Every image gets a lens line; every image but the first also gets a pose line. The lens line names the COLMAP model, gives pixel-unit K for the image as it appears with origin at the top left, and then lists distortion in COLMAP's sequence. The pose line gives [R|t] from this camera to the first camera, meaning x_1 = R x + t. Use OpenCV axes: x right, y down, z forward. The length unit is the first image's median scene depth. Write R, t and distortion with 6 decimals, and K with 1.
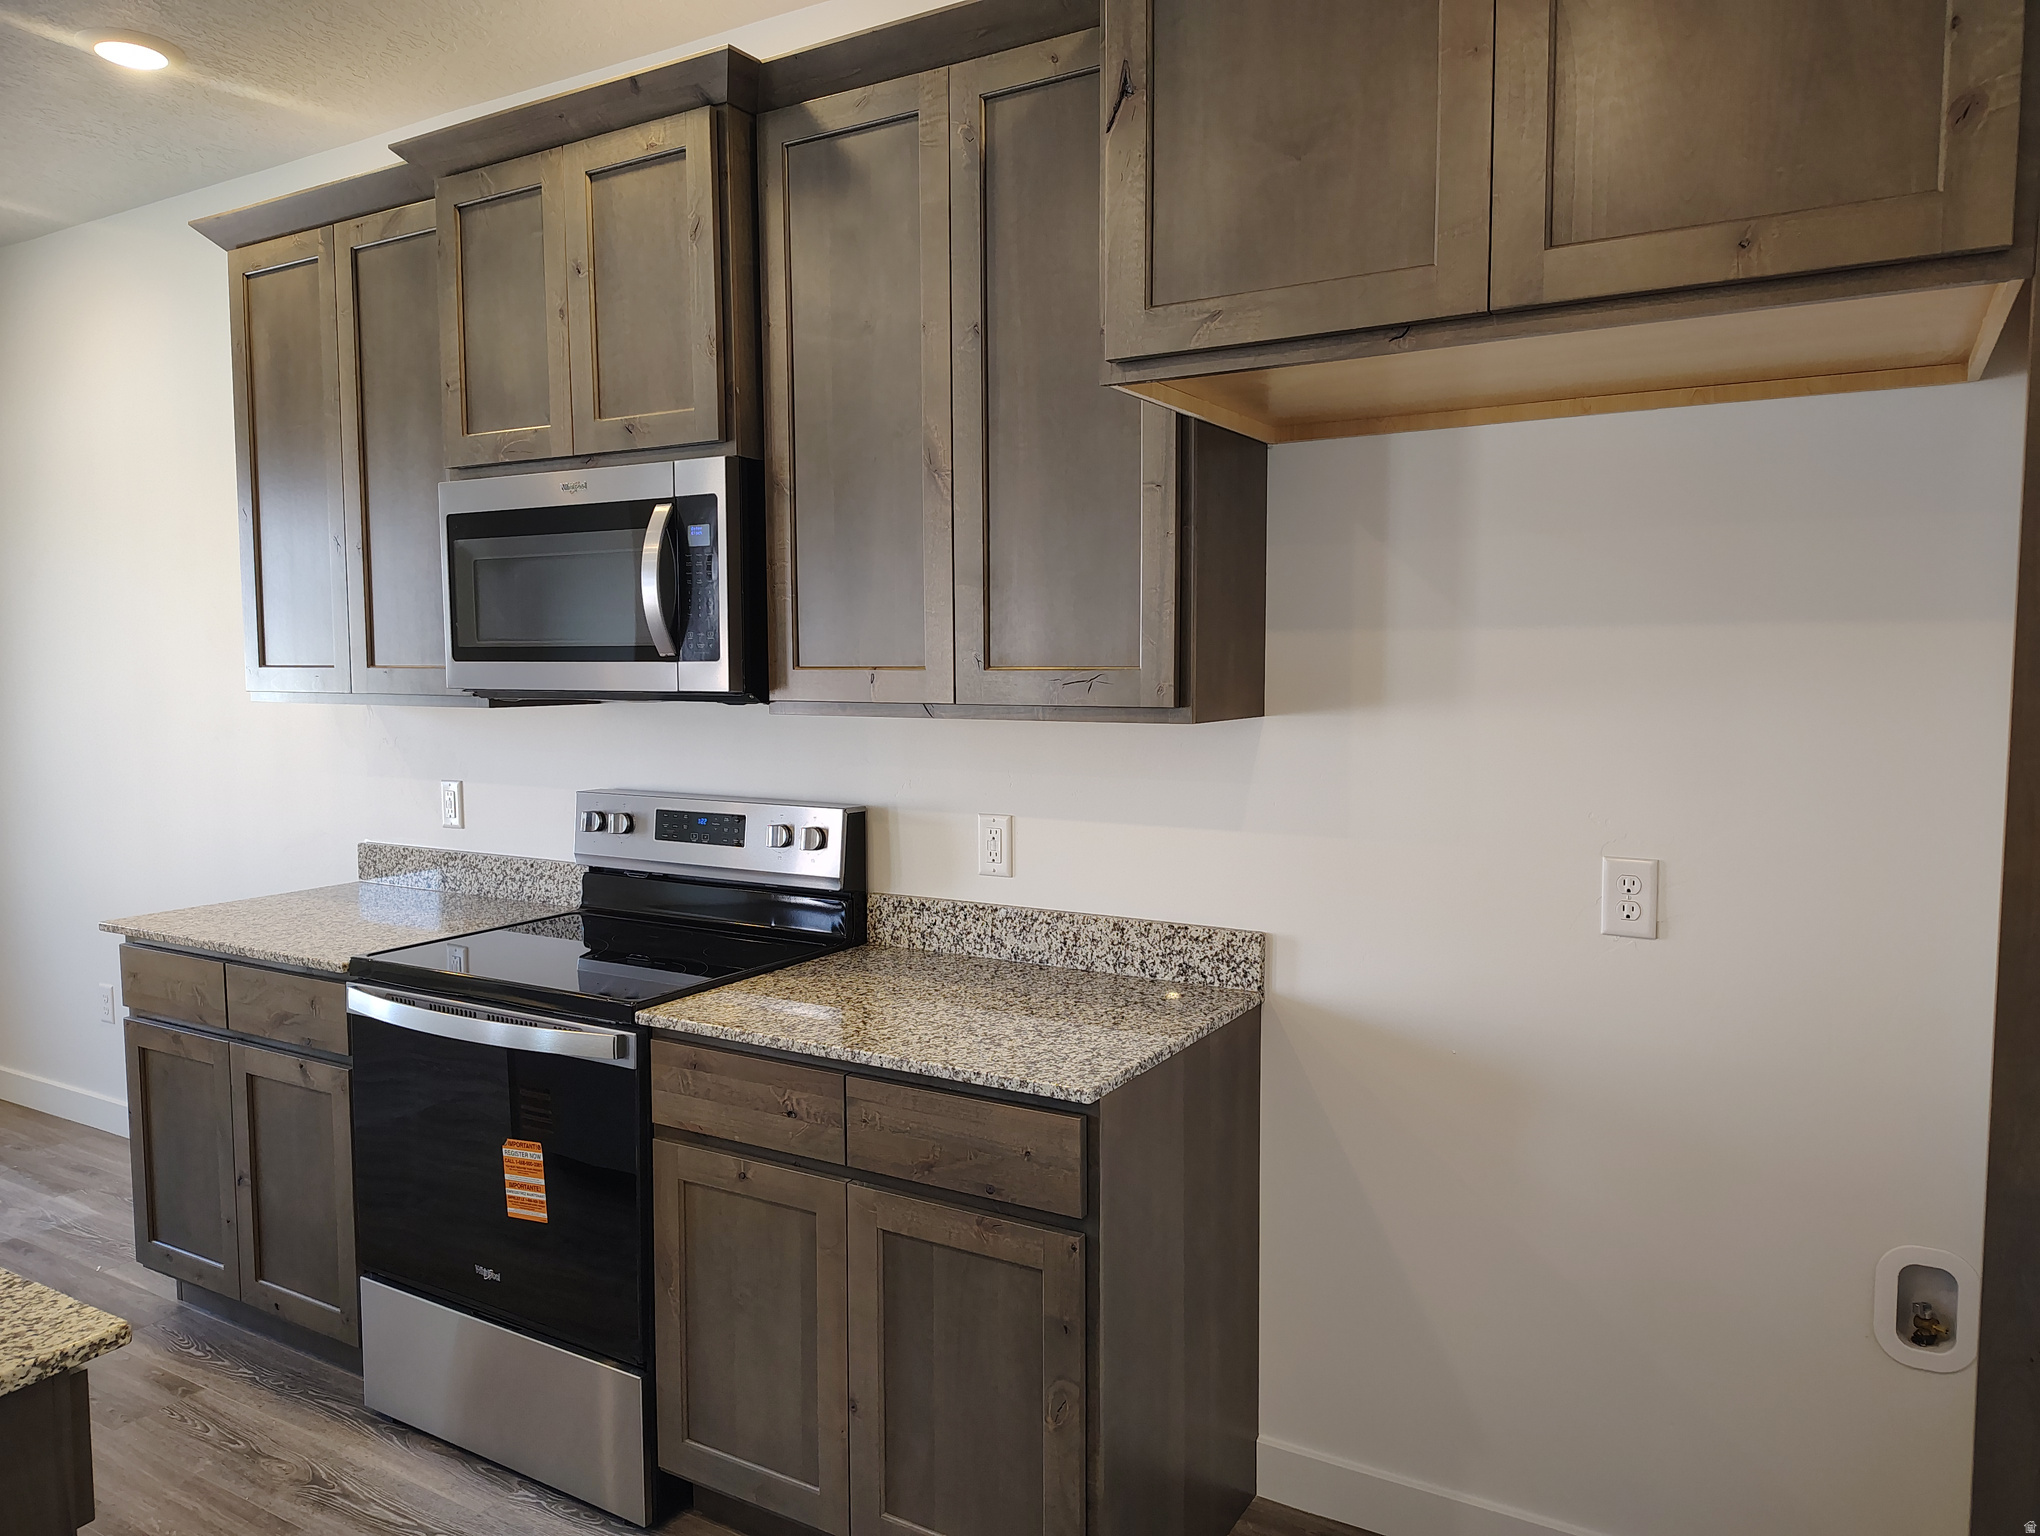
lens RADIAL K [[1401.8, 0, 1022.5], [0, 1401.8, 771.2], [0, 0, 1]] dist [0.057882, -0.072495]
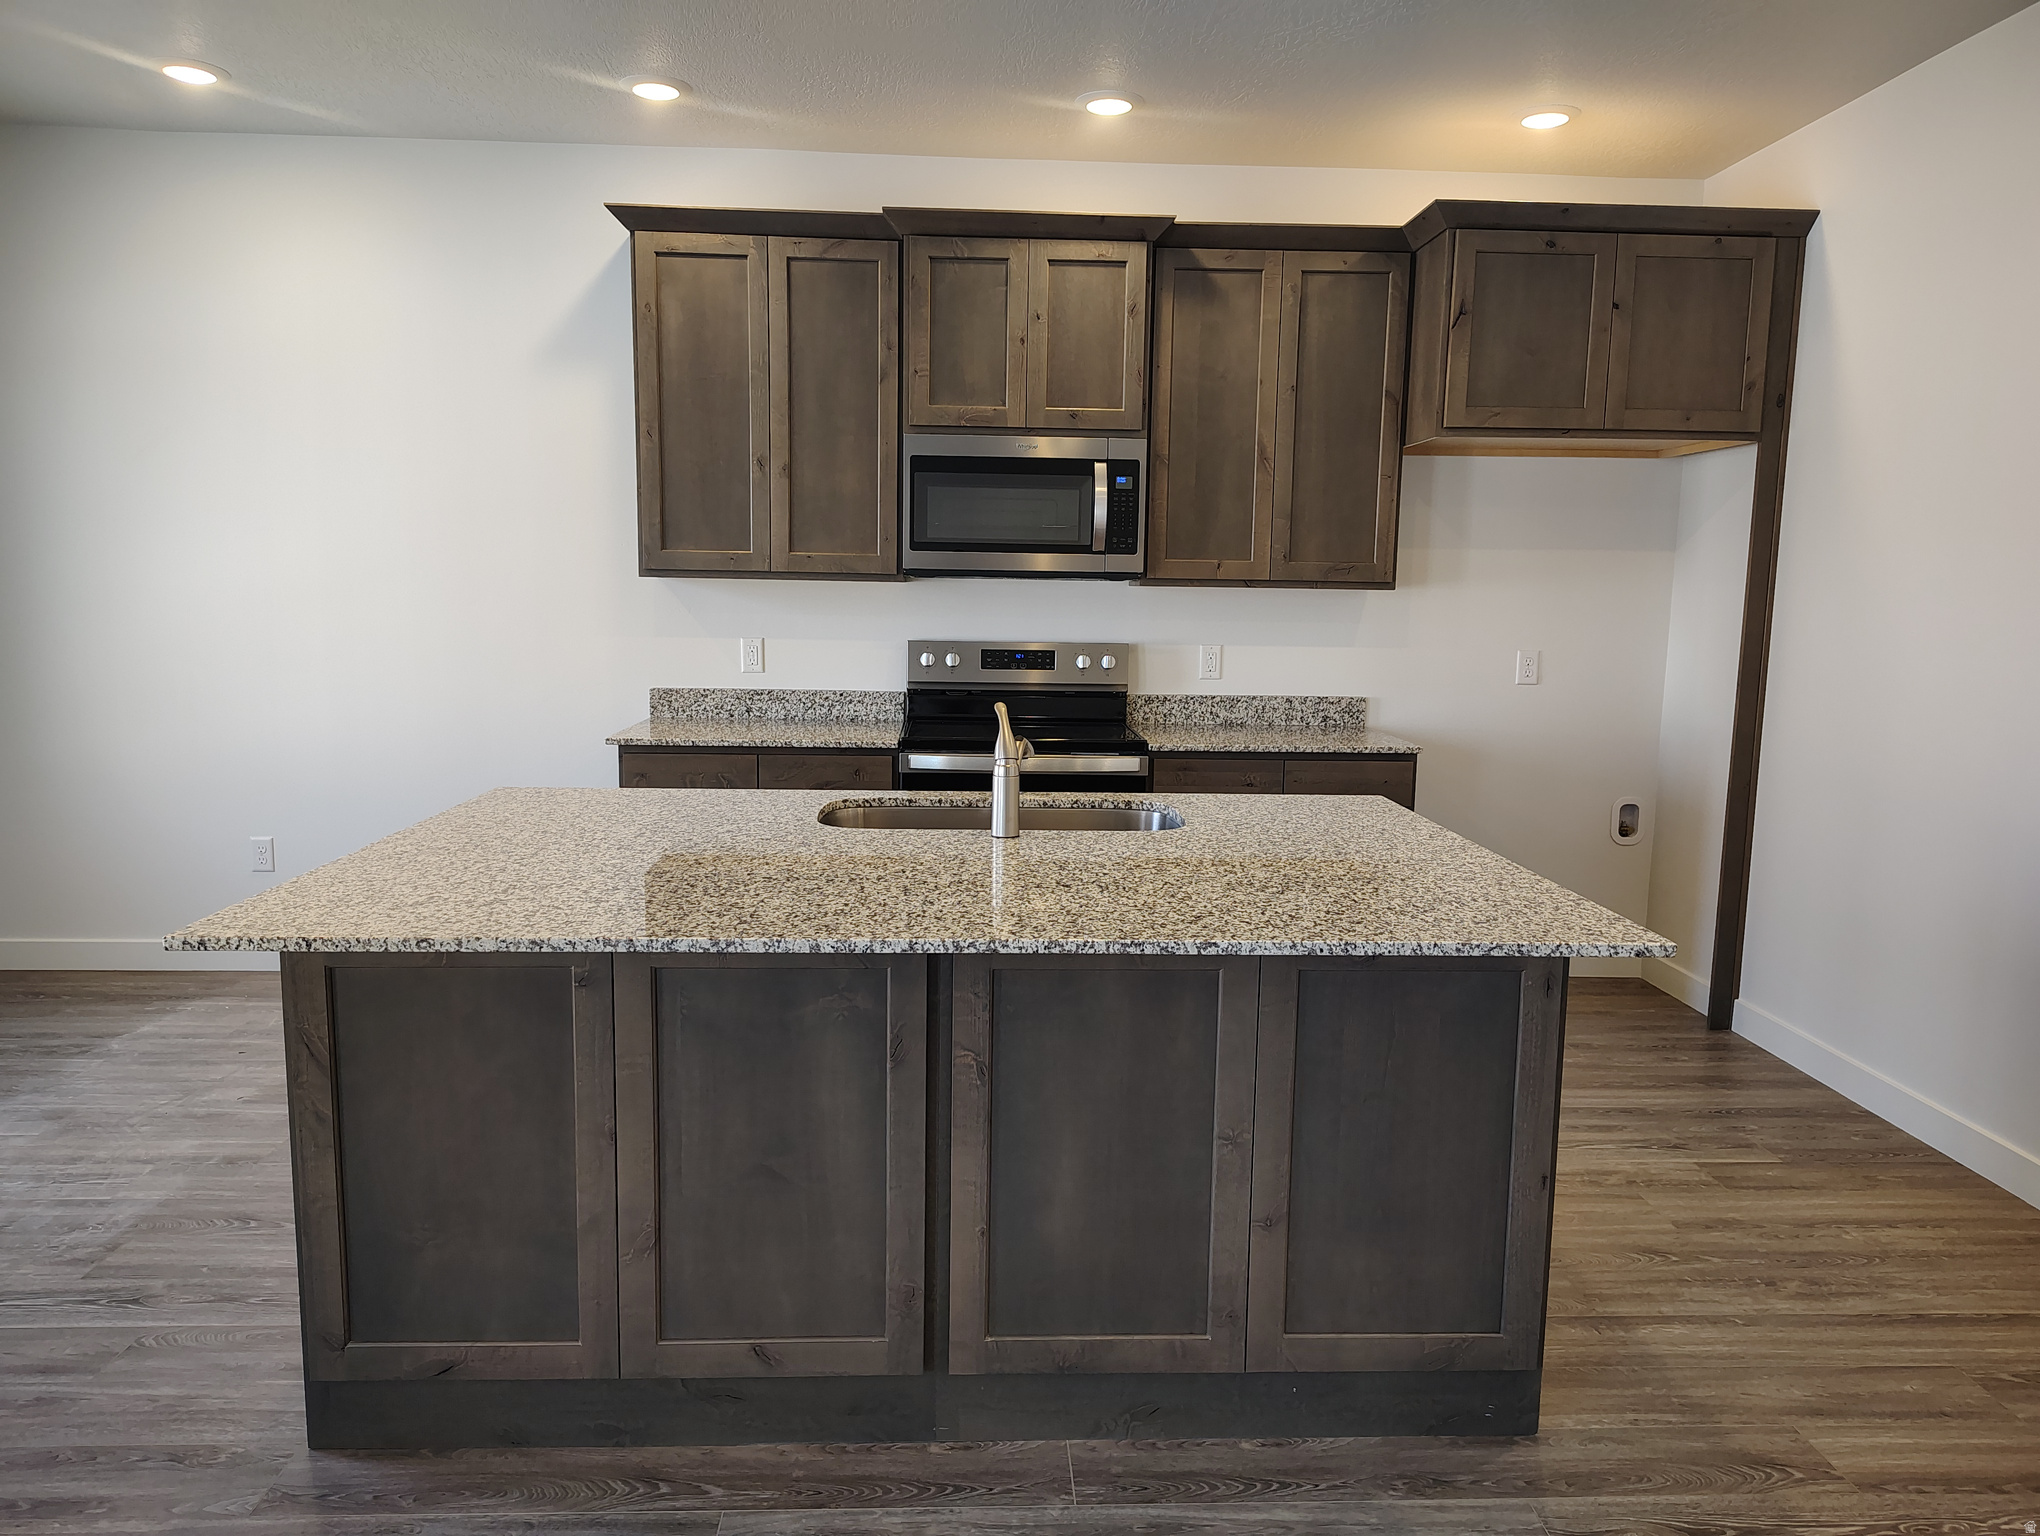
lens RADIAL K [[1401.8, 0, 1022.5], [0, 1401.8, 771.2], [0, 0, 1]] dist [0.057882, -0.072495]
pose [[0.833031, -0.054102, 0.550574, -1.291505], [0.025196, 0.997884, 0.059934, 0.082698], [-0.552652, -0.036054, 0.832632, -0.400804]]
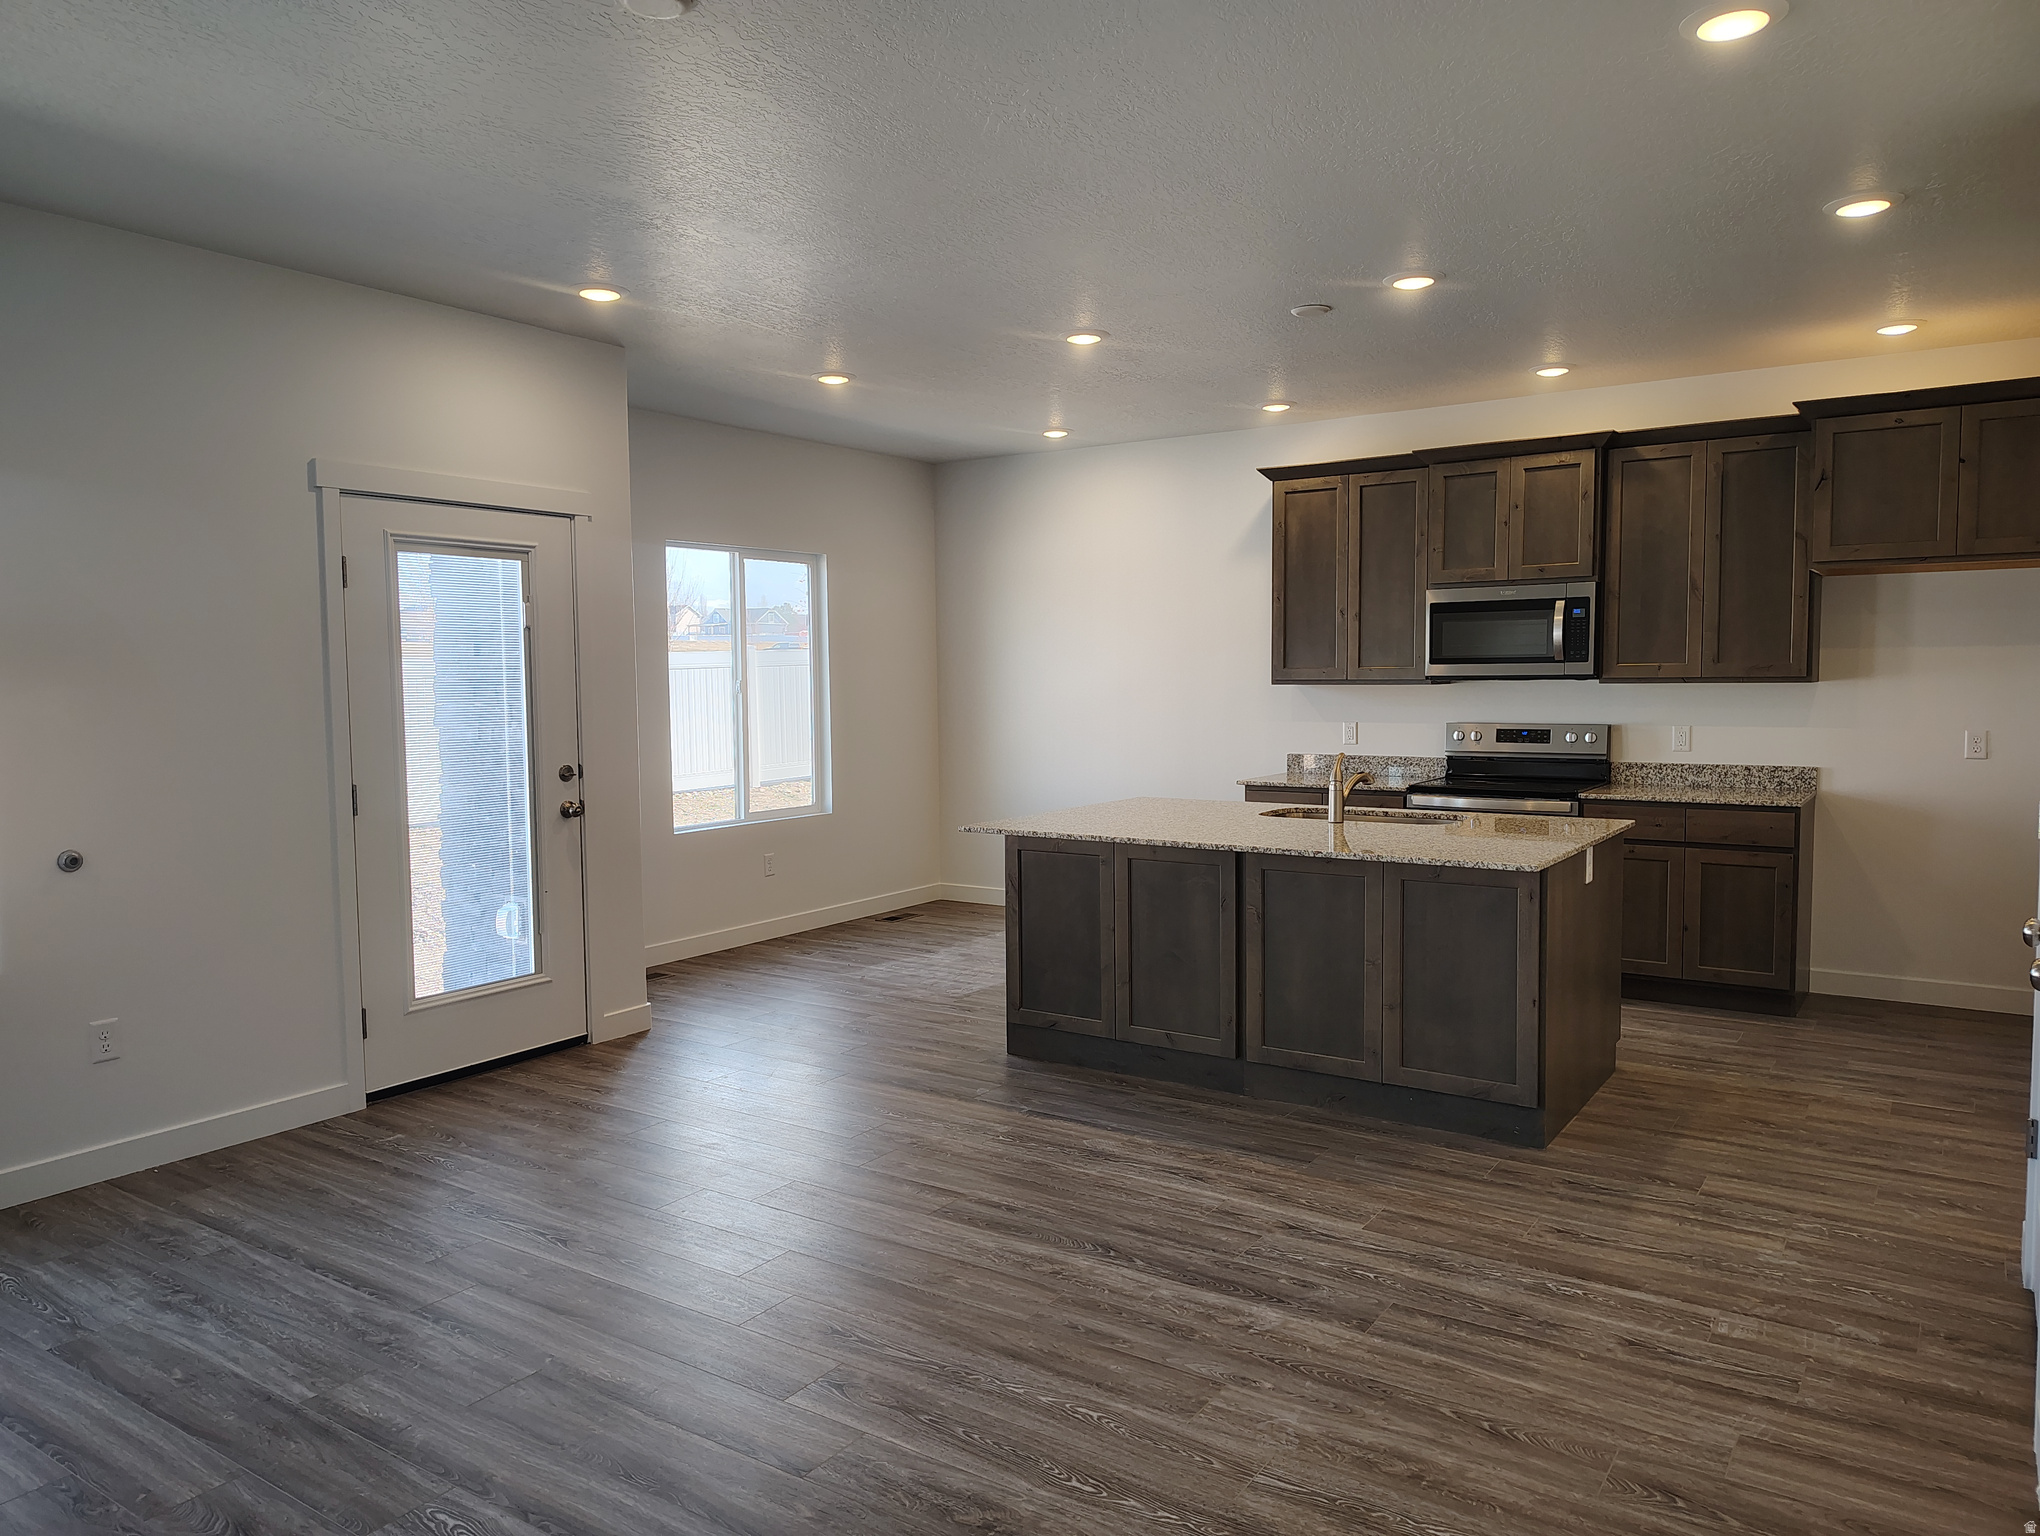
lens RADIAL K [[1401.8, 0, 1022.5], [0, 1401.8, 771.2], [0, 0, 1]] dist [0.057882, -0.072495]
pose [[0.998318, -0.000569, -0.057977, -1.053954], [-0.000233, 0.999904, -0.013824, 0.149445], [0.057979, 0.013814, 0.998222, -1.551312]]
